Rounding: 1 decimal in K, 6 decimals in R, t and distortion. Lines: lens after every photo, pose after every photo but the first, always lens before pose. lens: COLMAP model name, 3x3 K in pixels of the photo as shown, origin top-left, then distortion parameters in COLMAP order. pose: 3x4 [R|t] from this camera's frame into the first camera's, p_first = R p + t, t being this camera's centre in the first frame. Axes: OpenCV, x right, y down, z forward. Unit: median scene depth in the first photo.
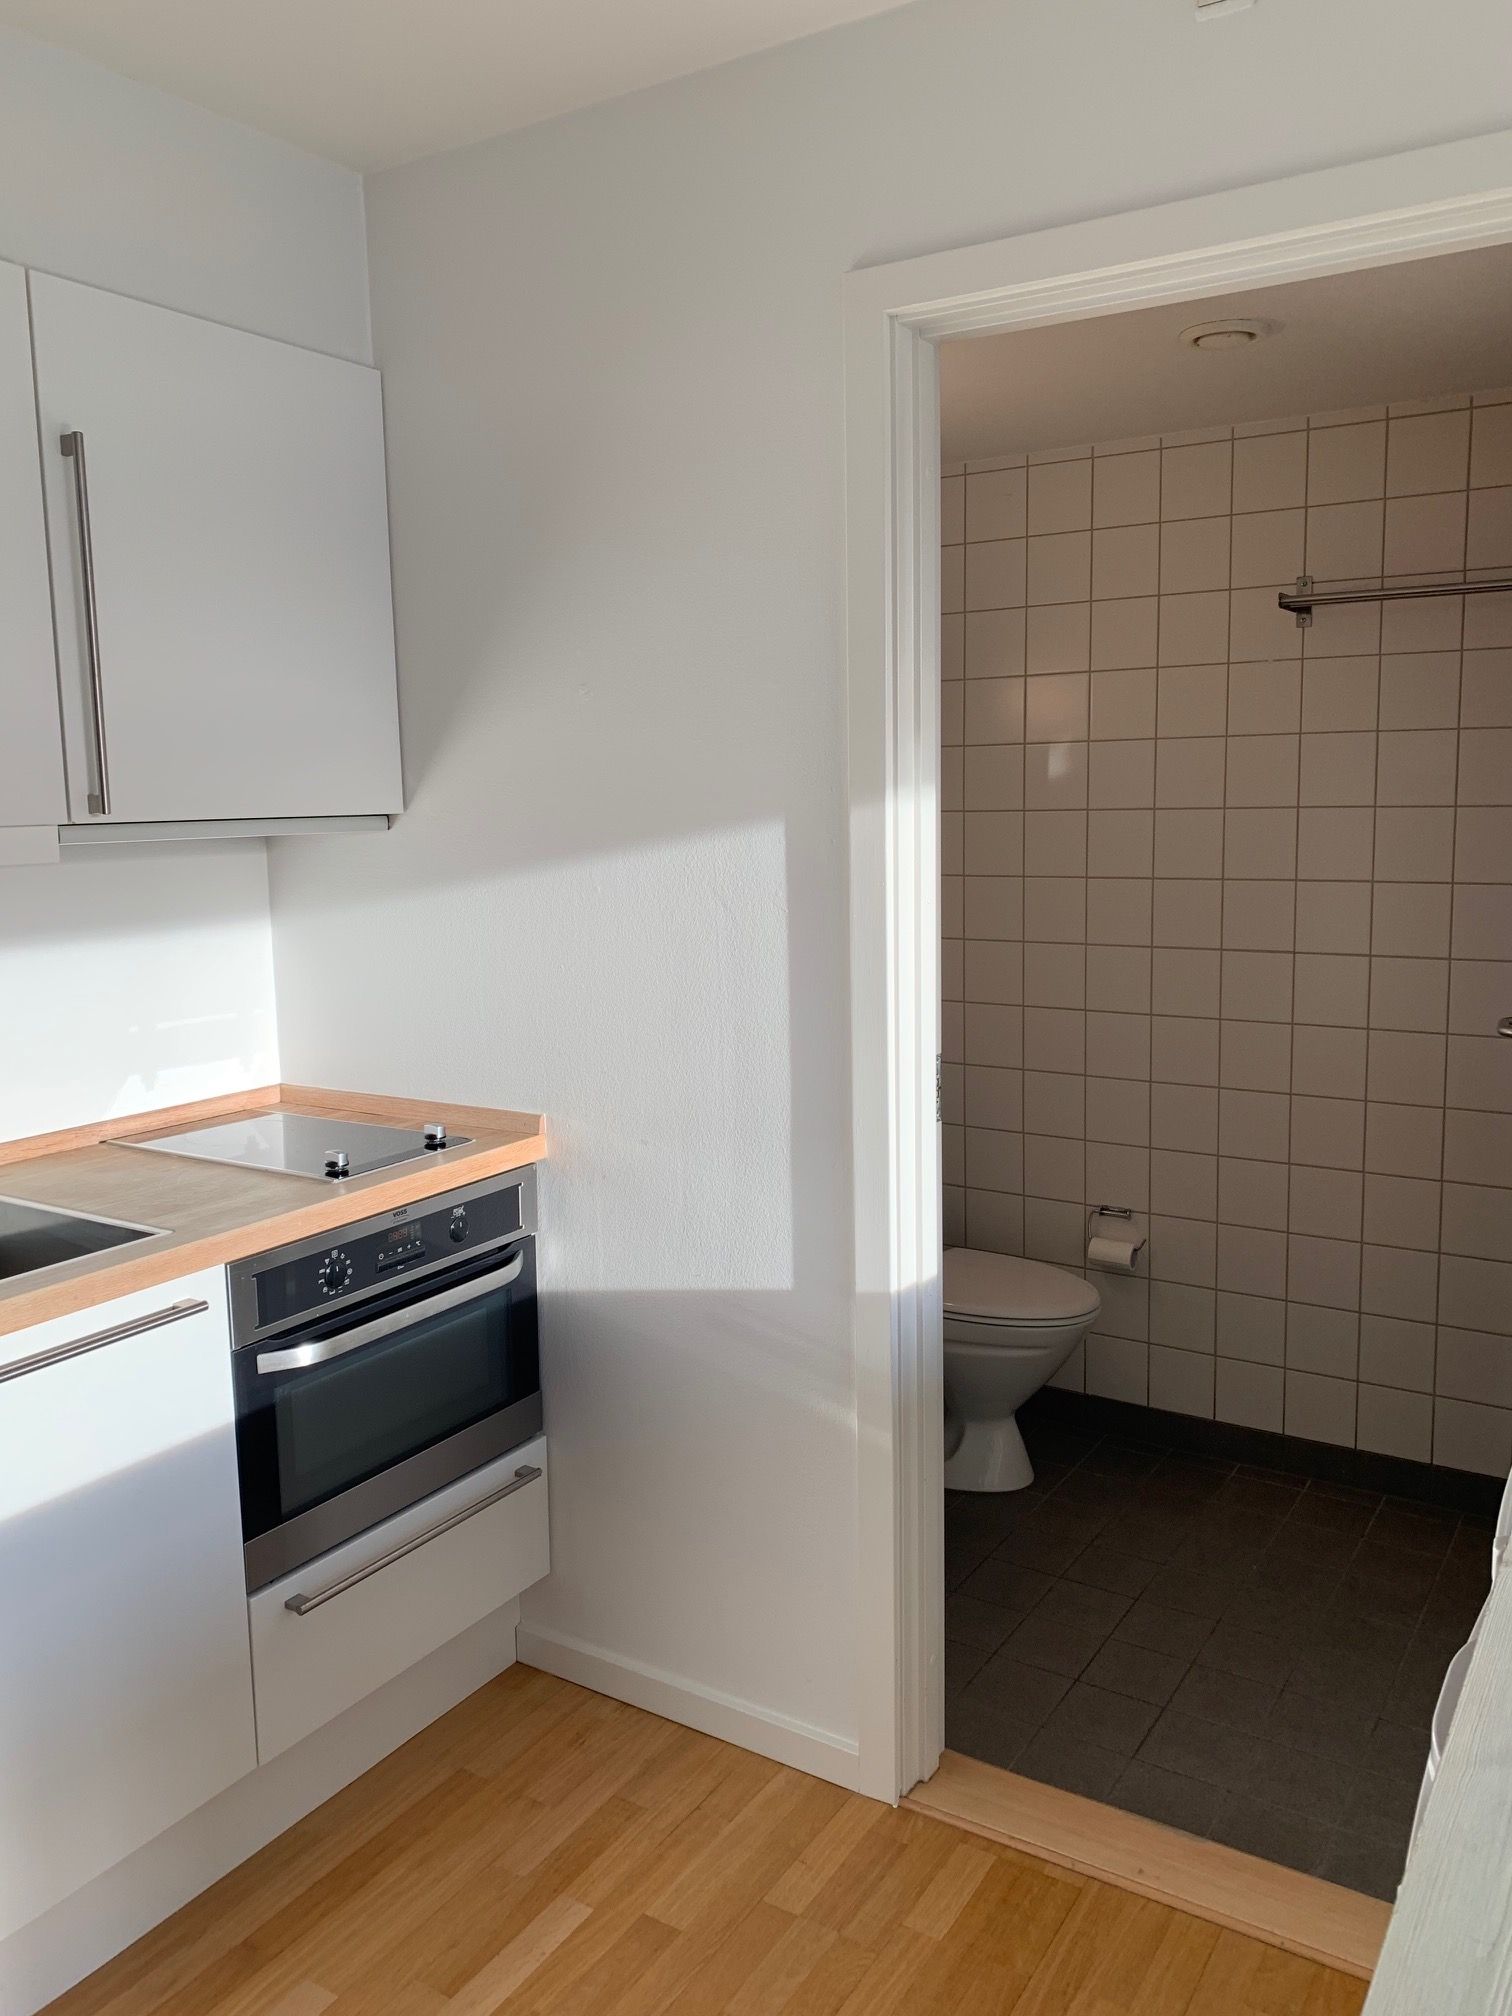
lens RADIAL K [[1528.9, 0, 742.3], [0, 1528.9, 967.3], [0, 0, 1]] dist [0.009068, -0.013811]
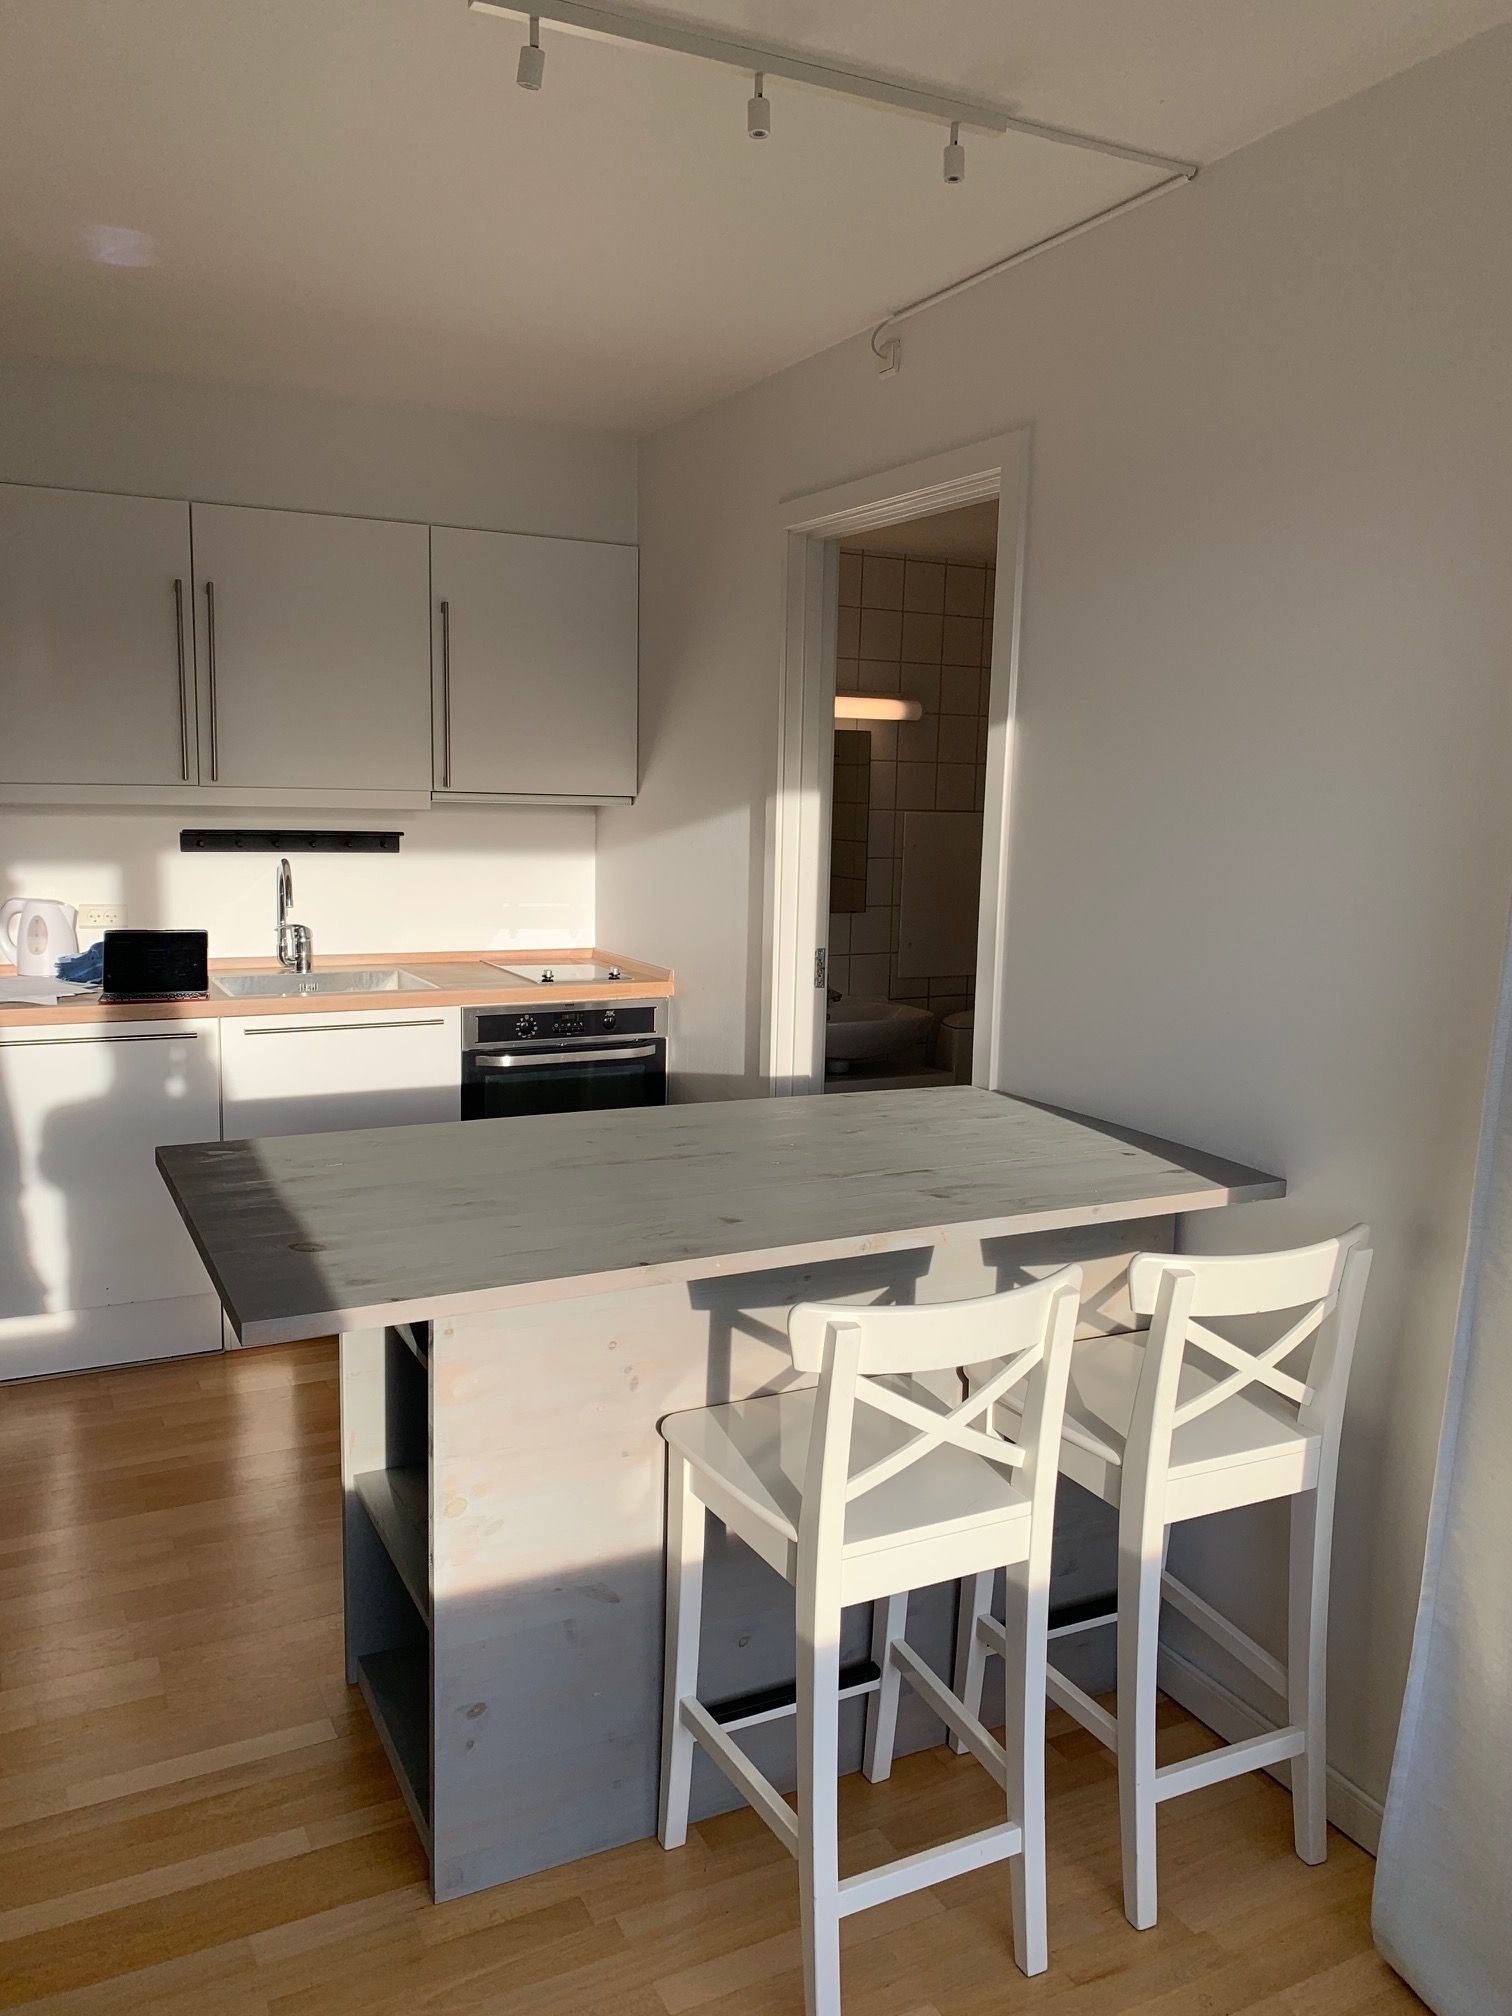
lens RADIAL K [[1528.9, 0, 759.2], [0, 1528.9, 1011.7], [0, 0, 1]] dist [0.009068, -0.013811]
pose [[0.856020, 0.115972, -0.503766, 0.963168], [-0.099581, 0.993252, 0.059445, 0.033426], [0.507261, -0.000721, 0.861792, -0.533247]]
